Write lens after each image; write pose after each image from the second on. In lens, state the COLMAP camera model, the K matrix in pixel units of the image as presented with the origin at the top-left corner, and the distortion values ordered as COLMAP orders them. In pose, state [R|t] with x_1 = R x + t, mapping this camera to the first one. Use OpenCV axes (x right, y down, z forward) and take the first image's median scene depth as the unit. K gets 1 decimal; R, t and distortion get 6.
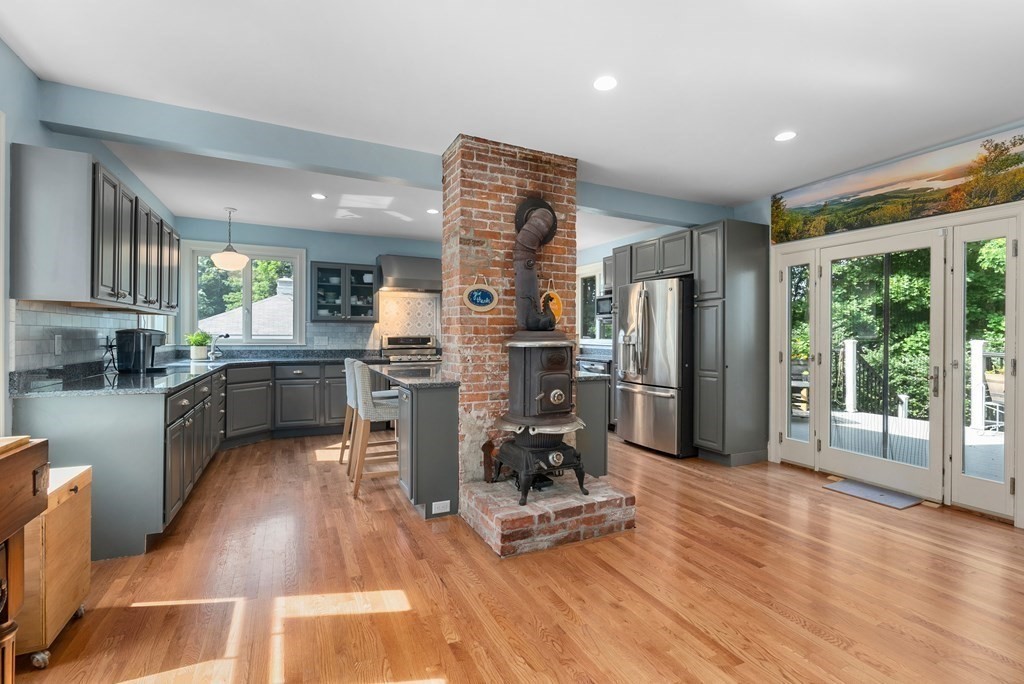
lens RADIAL K [[471.8, 0, 506.1], [0, 471.8, 339.4], [0, 0, 1]] dist [-0.010436, 0.003062]
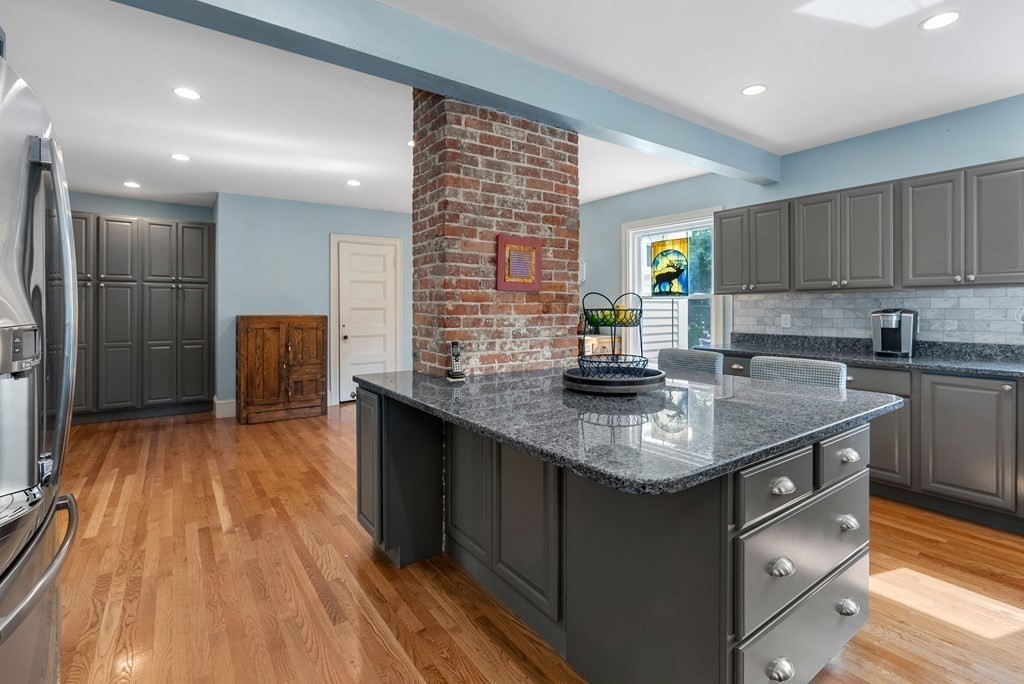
lens RADIAL K [[471.8, 0, 522.4], [0, 471.8, 311.5], [0, 0, 1]] dist [-0.010436, 0.003062]
pose [[-0.979434, -0.004944, -0.201703, 0.116102], [-0.007608, 0.999894, 0.012434, -0.020399], [0.201620, 0.013713, -0.979368, 1.566464]]
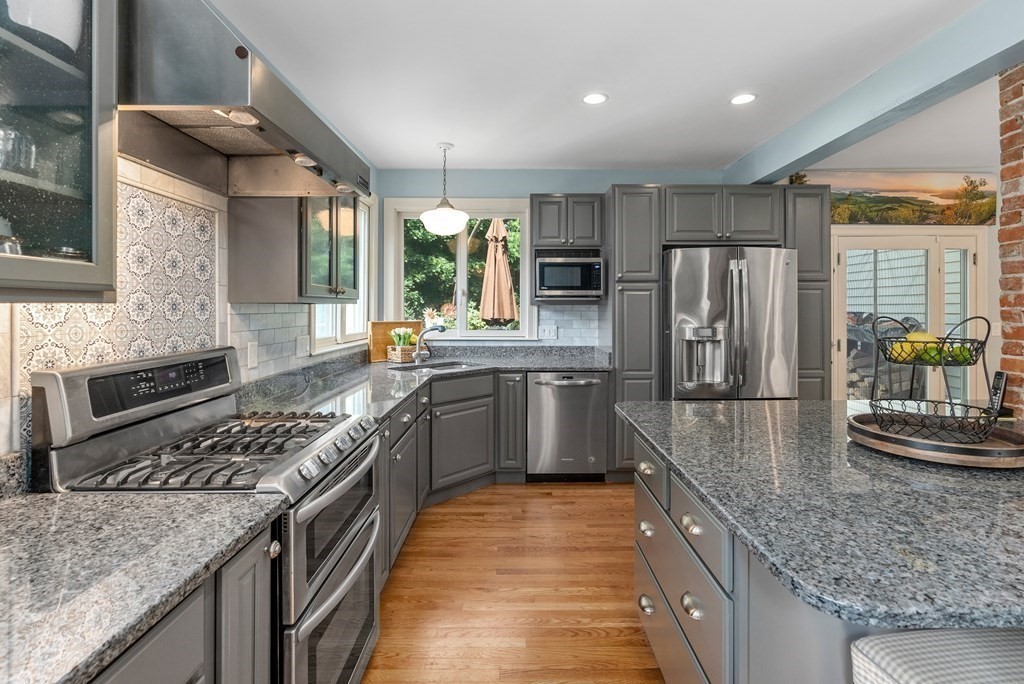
lens RADIAL K [[471.8, 0, 515.9], [0, 471.8, 307.6], [0, 0, 1]] dist [-0.010436, 0.003062]
pose [[0.423108, -0.004404, 0.906068, -0.550110], [0.010148, 0.999949, 0.000121, -0.047918], [-0.906022, 0.009143, 0.423131, 1.215896]]
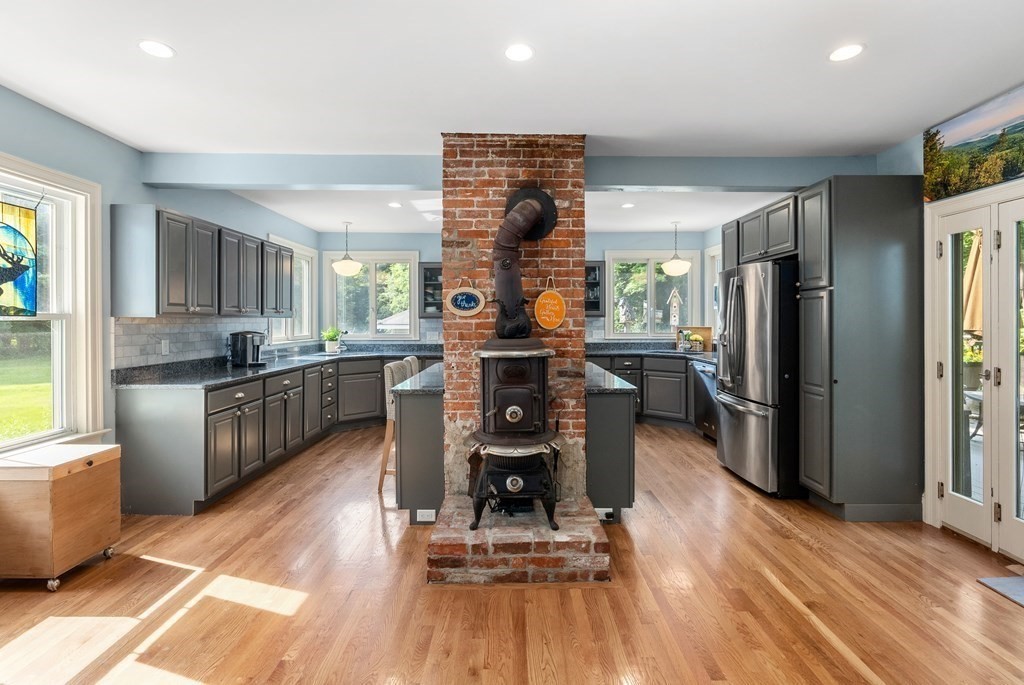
lens RADIAL K [[471.8, 0, 508.0], [0, 471.8, 328.6], [0, 0, 1]] dist [-0.010436, 0.003062]
pose [[0.902721, -0.000359, -0.430226, 0.346073], [0.004641, 0.999950, 0.008905, -0.033849], [0.430201, -0.010035, 0.902677, 0.143530]]
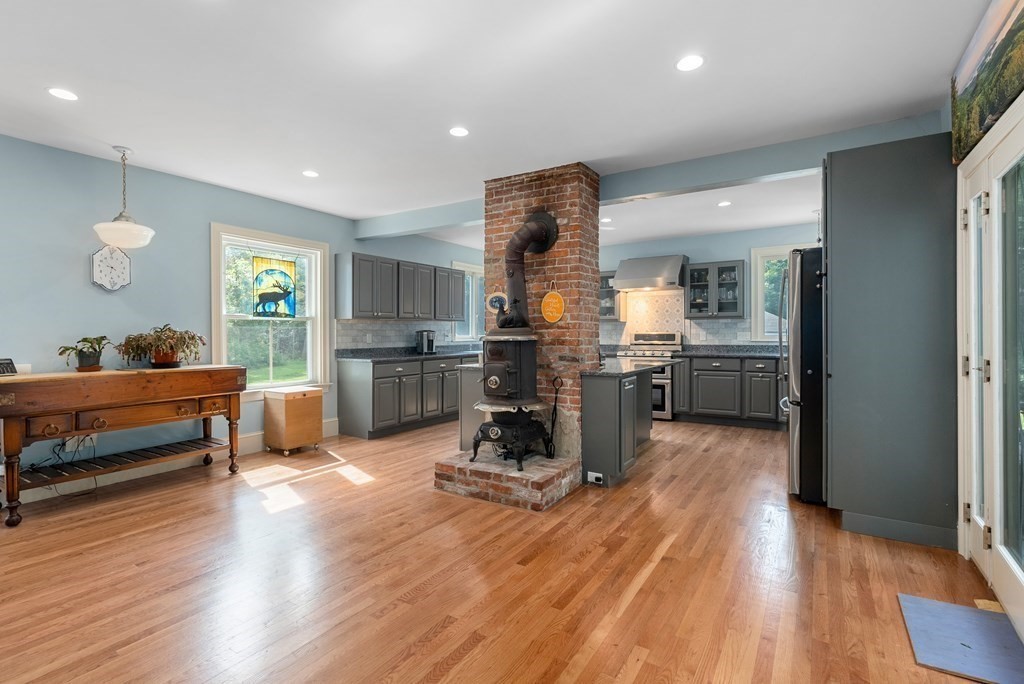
lens RADIAL K [[471.8, 0, 515.0], [0, 471.8, 338.0], [0, 0, 1]] dist [-0.010436, 0.003062]
pose [[0.528253, 0.002014, -0.849084, 0.849777], [0.000979, 0.999995, 0.002982, 0.002957], [0.849086, -0.002406, 0.528249, 0.289610]]
